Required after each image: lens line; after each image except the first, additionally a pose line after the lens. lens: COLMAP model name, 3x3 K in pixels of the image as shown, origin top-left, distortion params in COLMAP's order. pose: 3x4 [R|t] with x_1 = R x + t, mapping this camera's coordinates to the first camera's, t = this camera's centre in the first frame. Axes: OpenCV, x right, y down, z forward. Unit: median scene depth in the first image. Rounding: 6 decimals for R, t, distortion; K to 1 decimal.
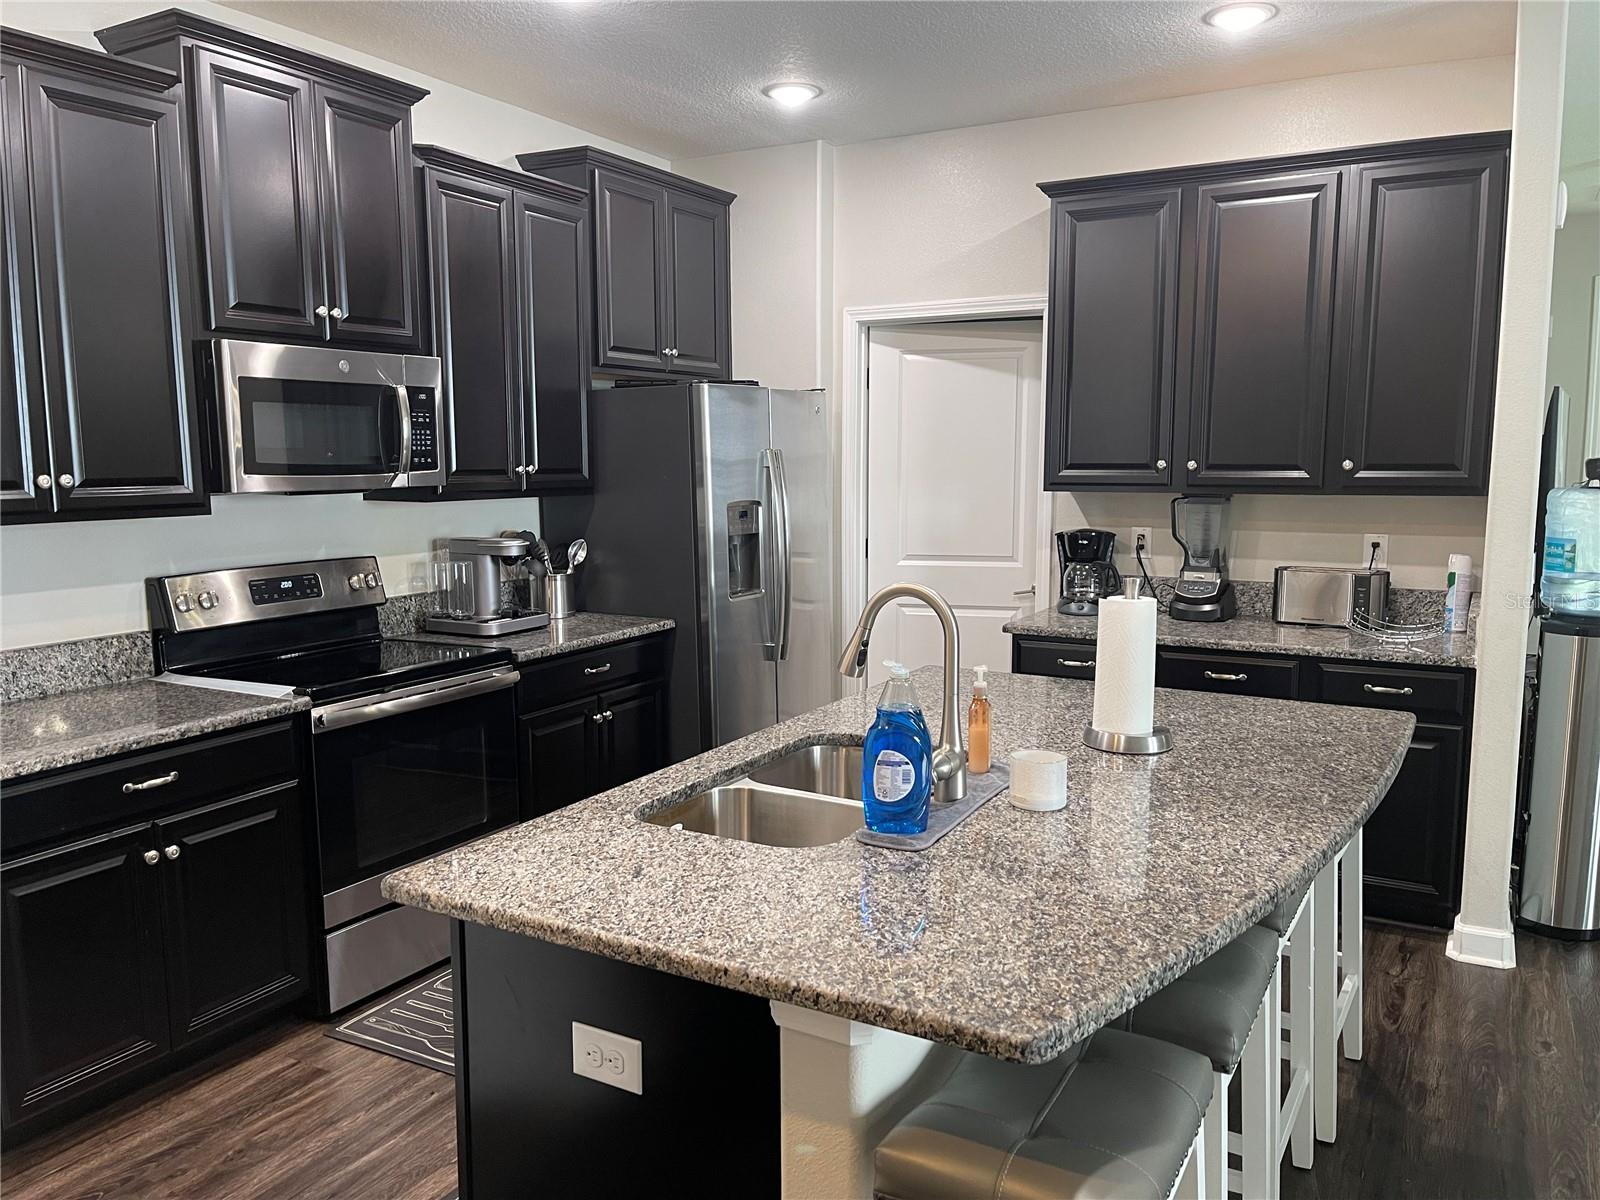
lens RADIAL K [[1207.2, 0, 800.0], [0, 1207.2, 600.0], [0, 0, 1]] dist [-0.002852, -0.001104]
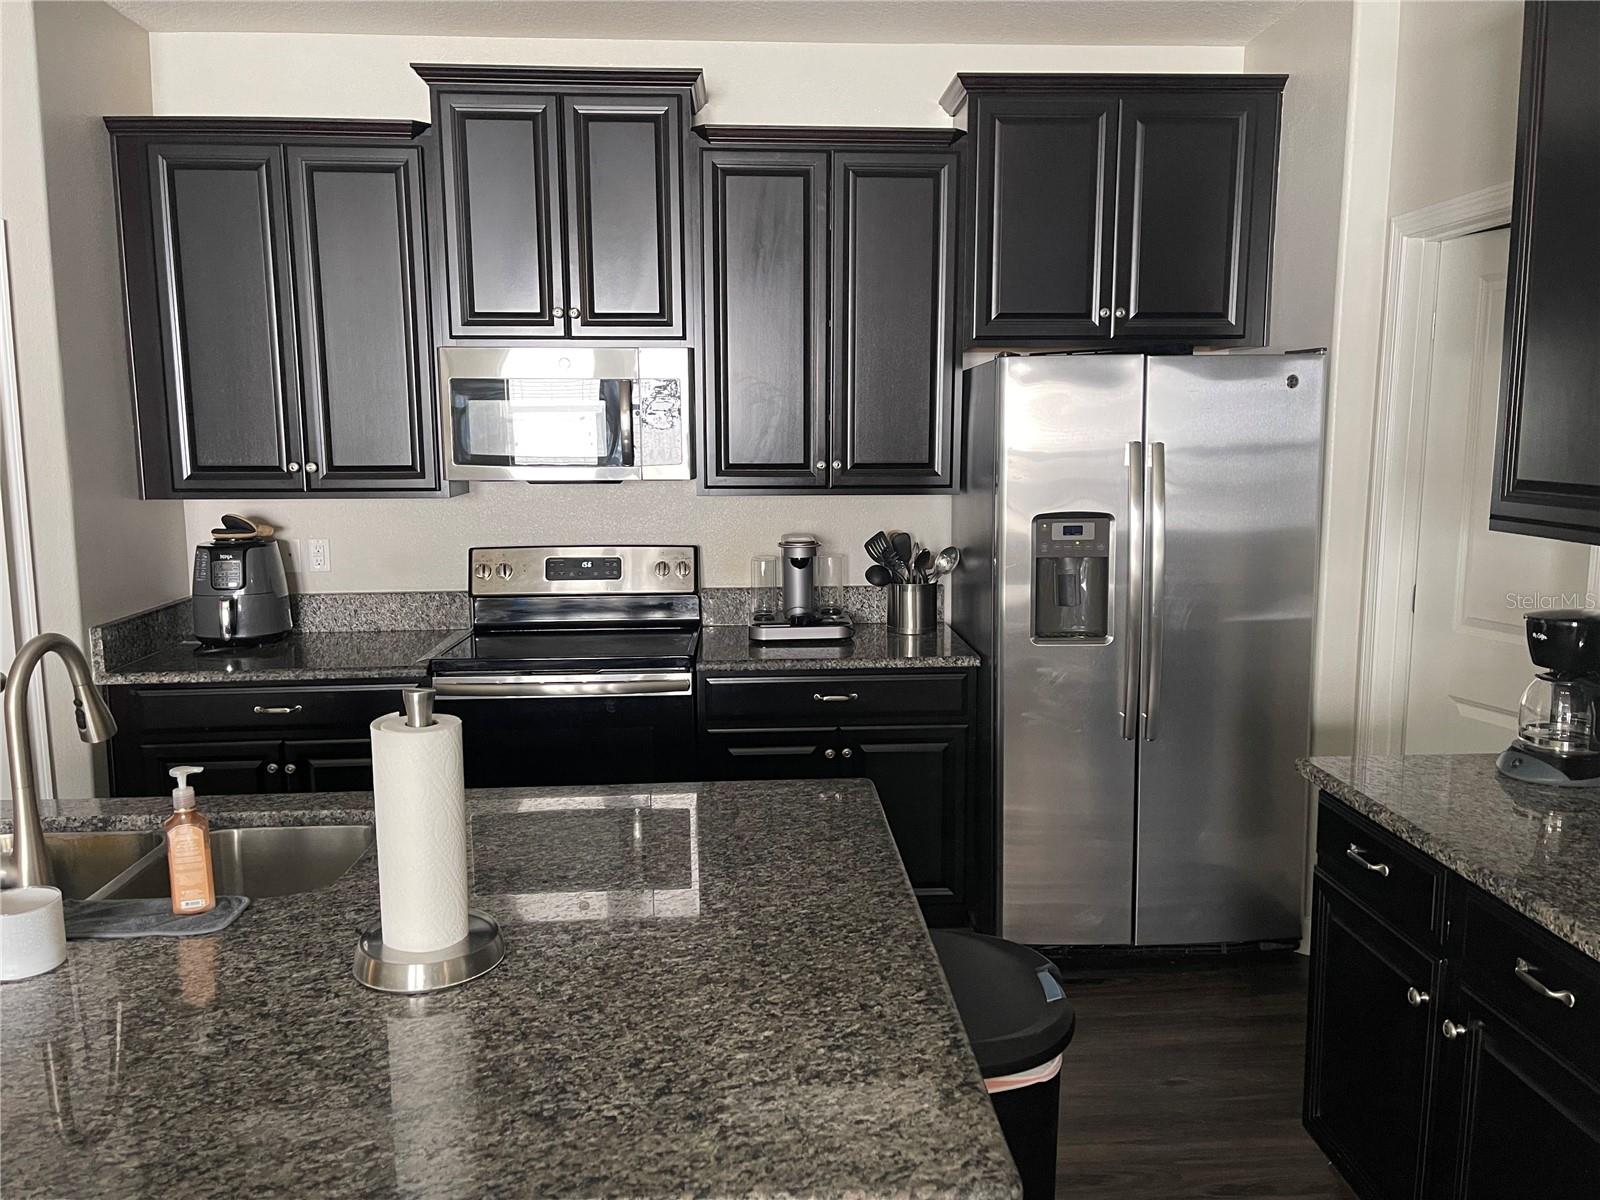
lens RADIAL K [[1200.2, 0, 800.0], [0, 1200.2, 600.0], [0, 0, 1]] dist [0.000192, 0.001329]
pose [[0.554916, 0.125698, -0.822356, 0.651590], [-0.102971, 0.991296, 0.082037, -0.101310], [0.825509, 0.039155, 0.563029, 0.611843]]
